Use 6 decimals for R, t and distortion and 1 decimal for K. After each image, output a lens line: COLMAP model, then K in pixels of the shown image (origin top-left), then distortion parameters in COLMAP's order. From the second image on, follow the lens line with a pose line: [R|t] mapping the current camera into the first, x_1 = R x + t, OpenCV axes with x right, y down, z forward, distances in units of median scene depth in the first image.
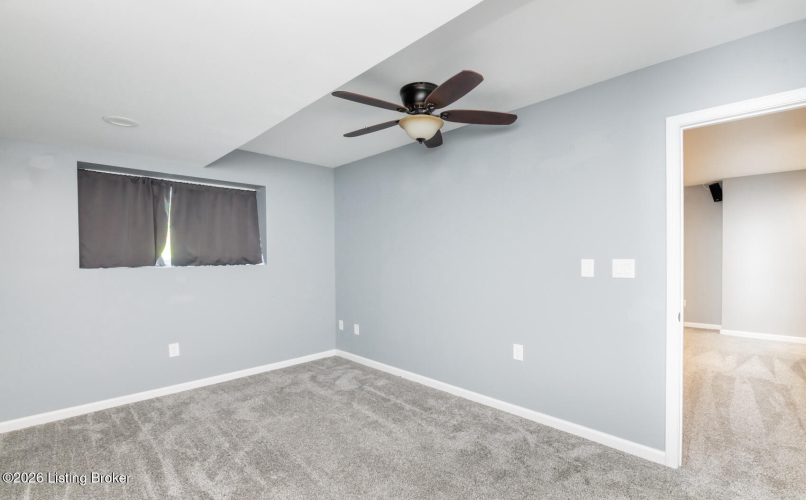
lens RADIAL K [[354.1, 0, 409.5], [0, 354.1, 252.8], [0, 0, 1]] dist [-0.002090, -0.009008]
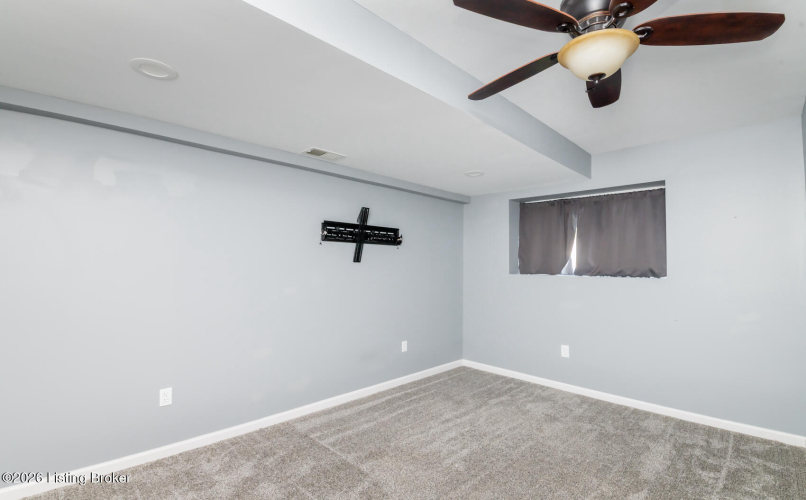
lens RADIAL K [[353.4, 0, 403.0], [0, 353.4, 250.0], [0, 0, 1]] dist [-0.044130, -0.000159]
pose [[-0.014324, -0.037167, -0.999206, 0.442502], [-0.007966, 0.999281, -0.037056, 0.004228], [0.999866, 0.007429, -0.014610, 0.514129]]
